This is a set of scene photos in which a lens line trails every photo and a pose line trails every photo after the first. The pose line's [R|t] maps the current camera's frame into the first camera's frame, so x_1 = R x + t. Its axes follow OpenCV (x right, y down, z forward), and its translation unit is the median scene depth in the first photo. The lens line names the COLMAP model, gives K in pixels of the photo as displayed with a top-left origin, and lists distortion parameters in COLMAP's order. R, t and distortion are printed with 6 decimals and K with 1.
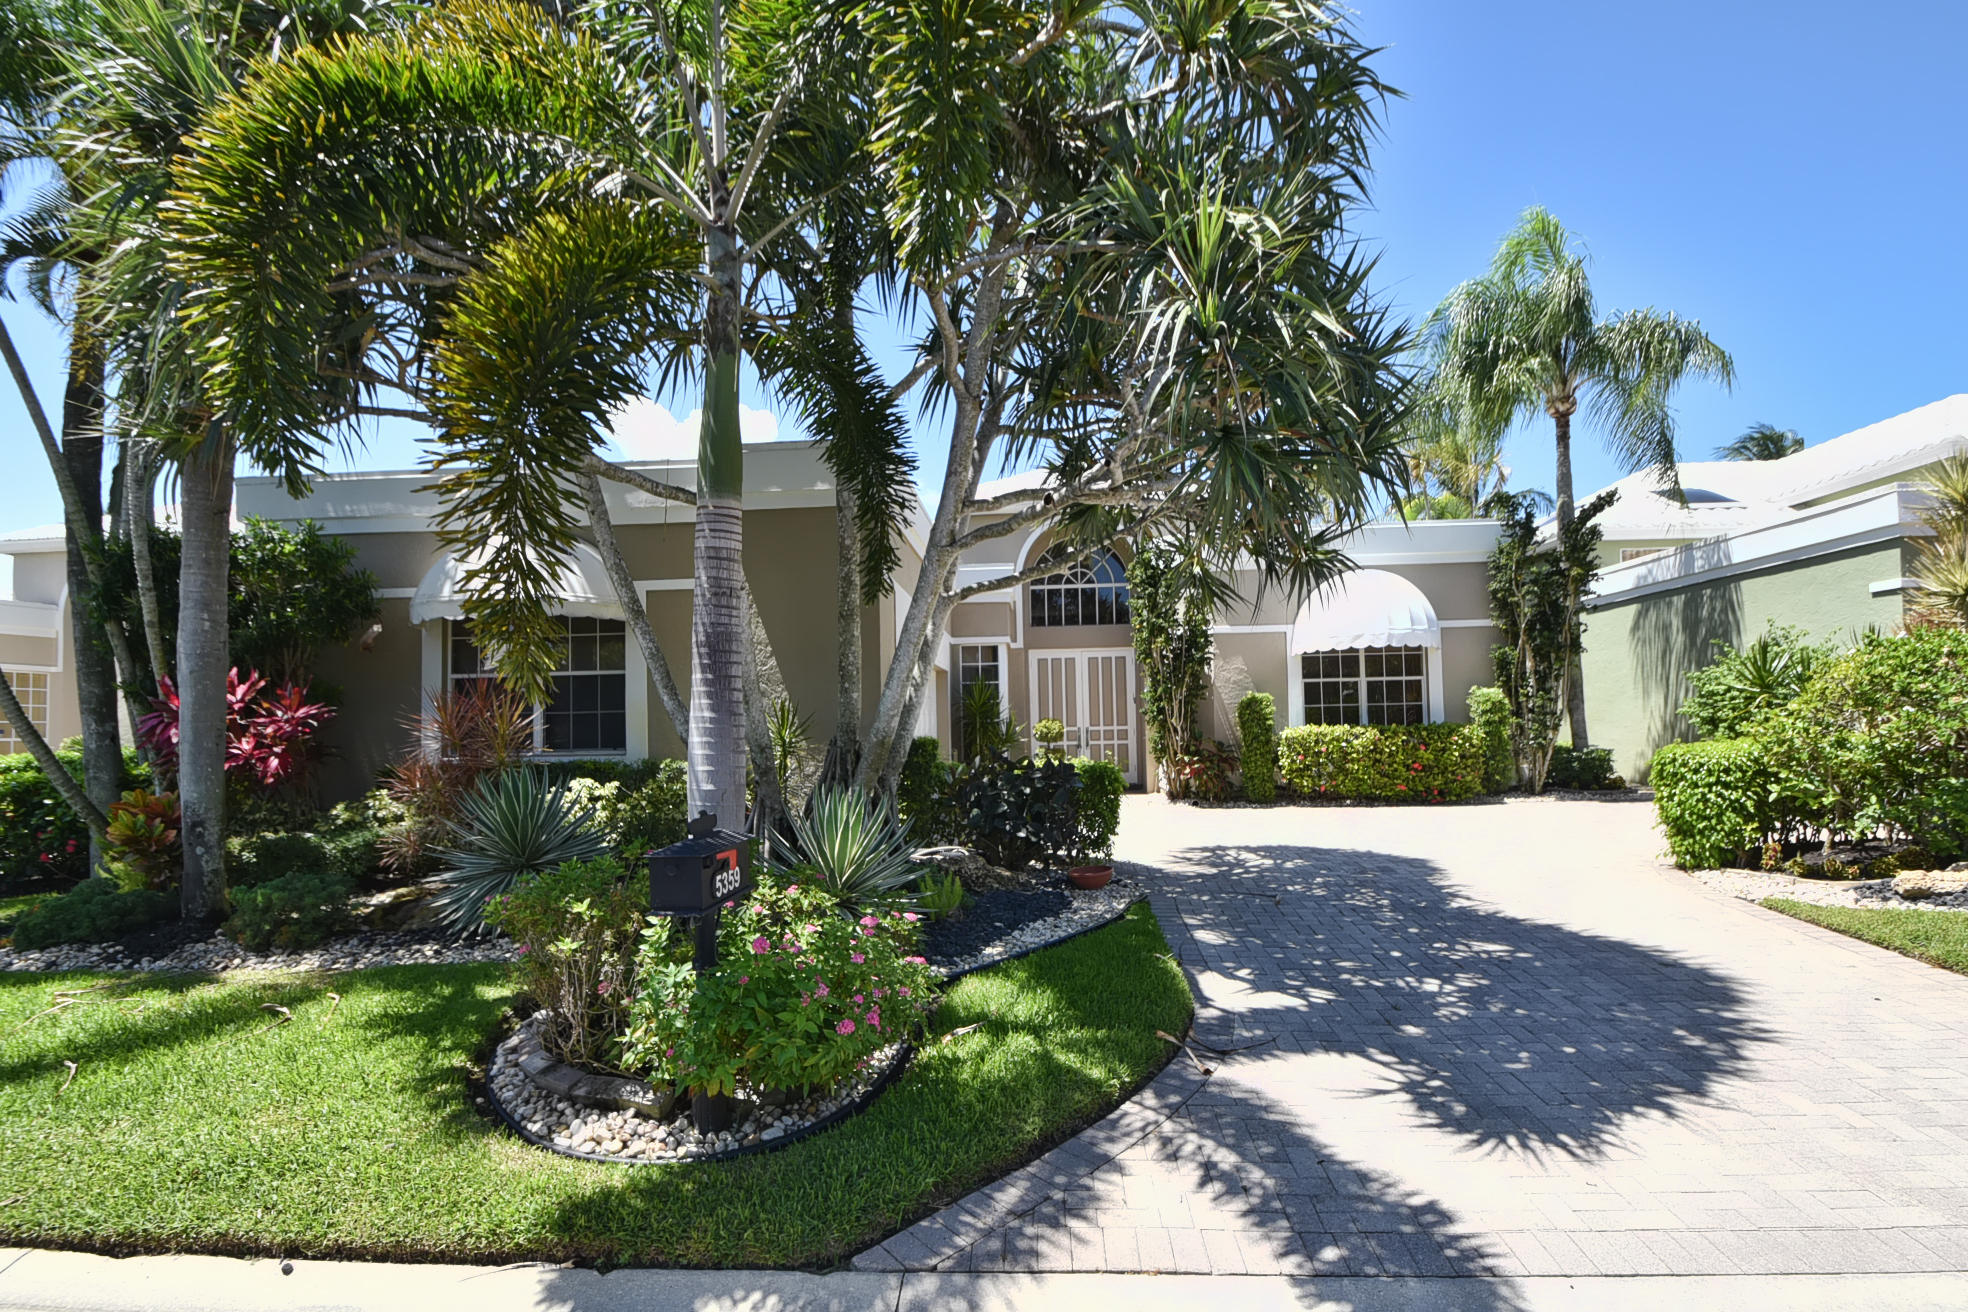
lens RADIAL K [[869.8, 0, 981.8], [0, 869.8, 667.7], [0, 0, 1]] dist [0.004024, -0.008762]
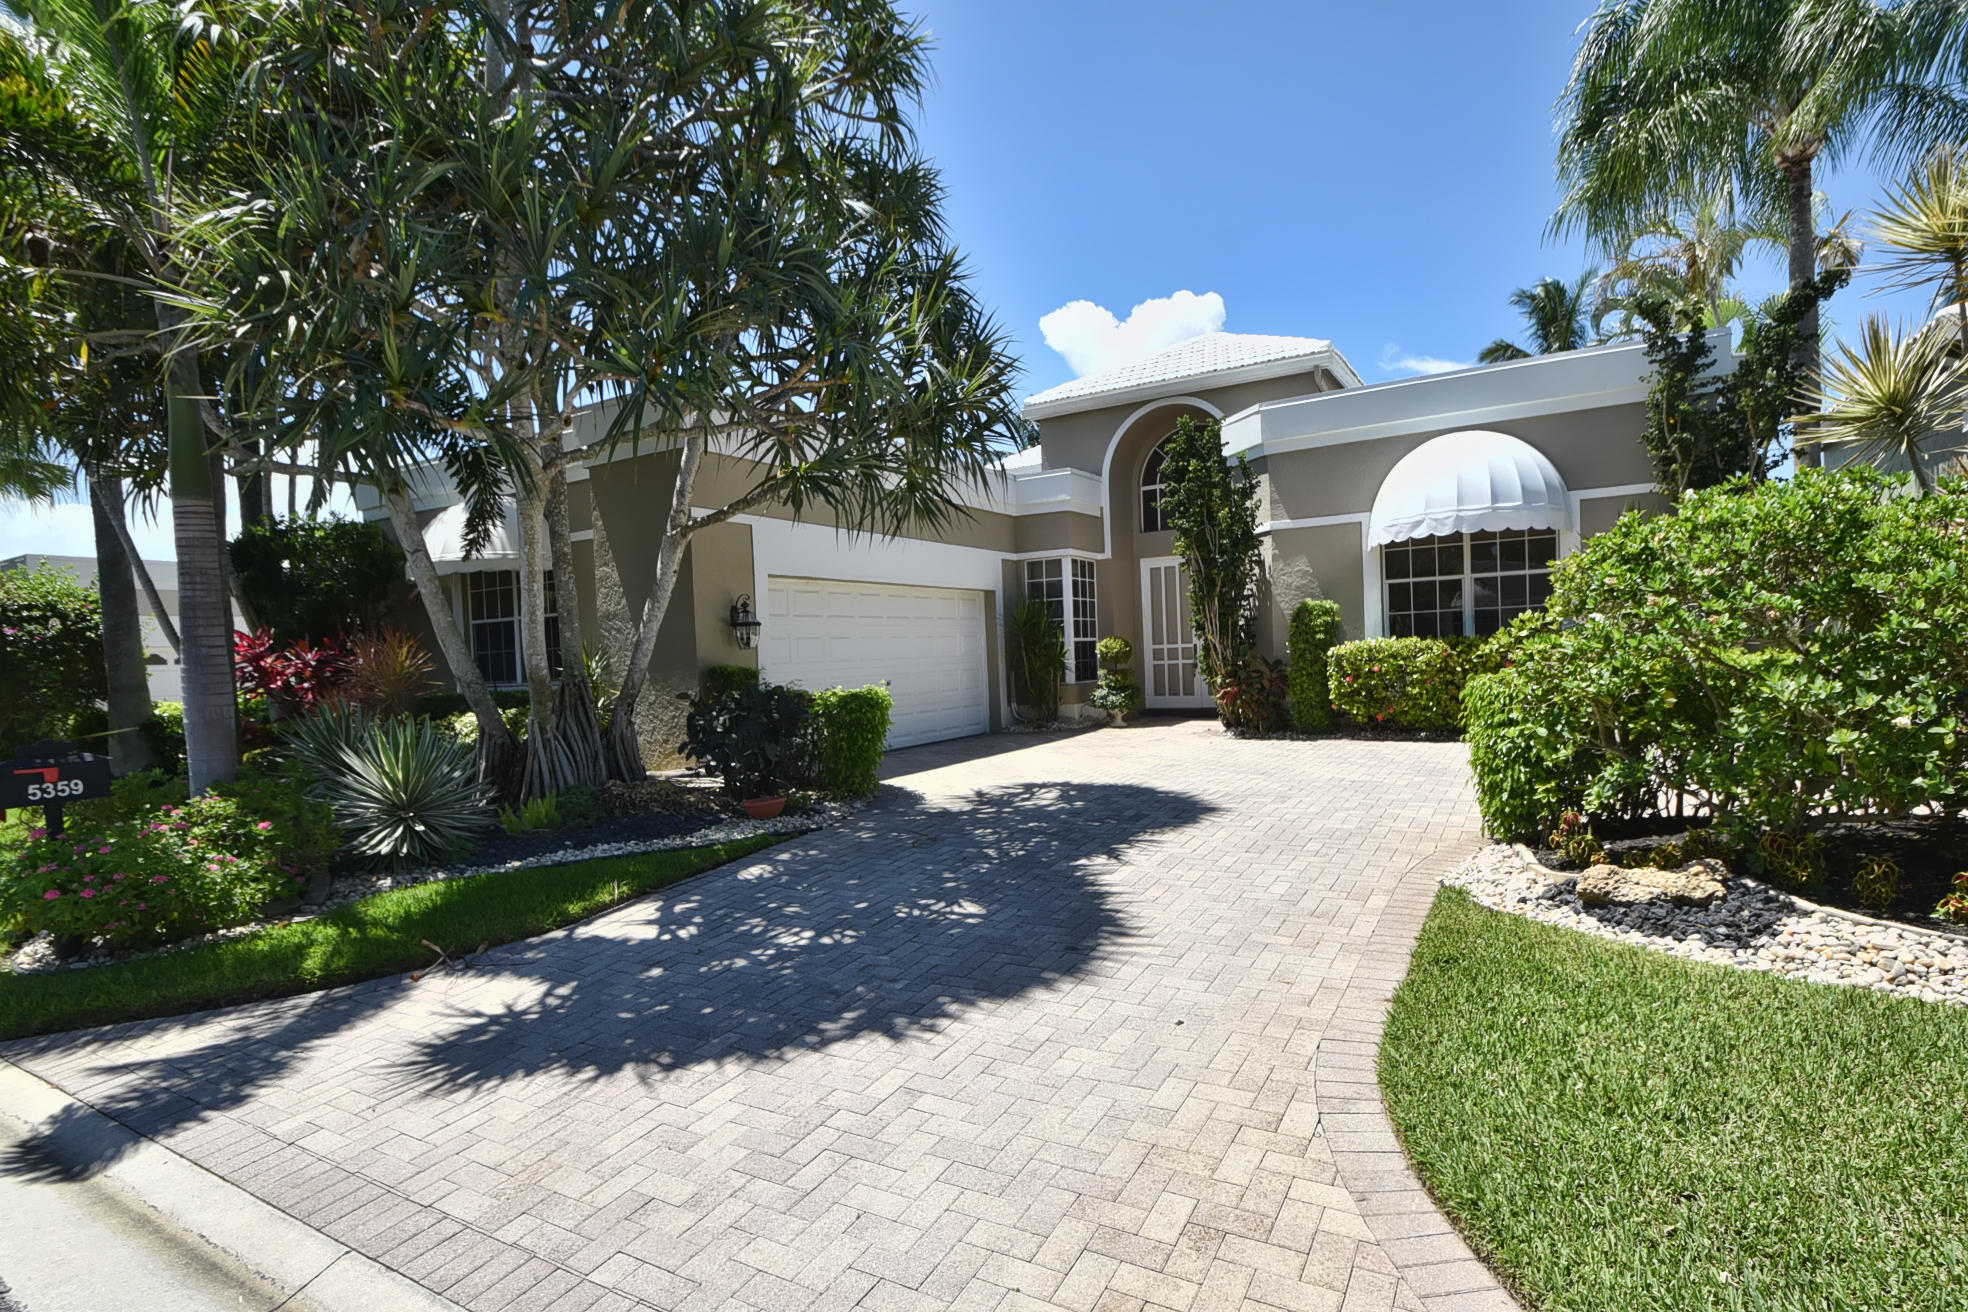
lens RADIAL K [[935.7, 0, 984.3], [0, 935.7, 656.1], [0, 0, 1]] dist [-0.004506, 0.001324]
pose [[0.898782, -0.018456, -0.438006, 1.194768], [0.055191, 0.995928, 0.071286, 0.005925], [0.434907, -0.088245, 0.896141, 0.229371]]
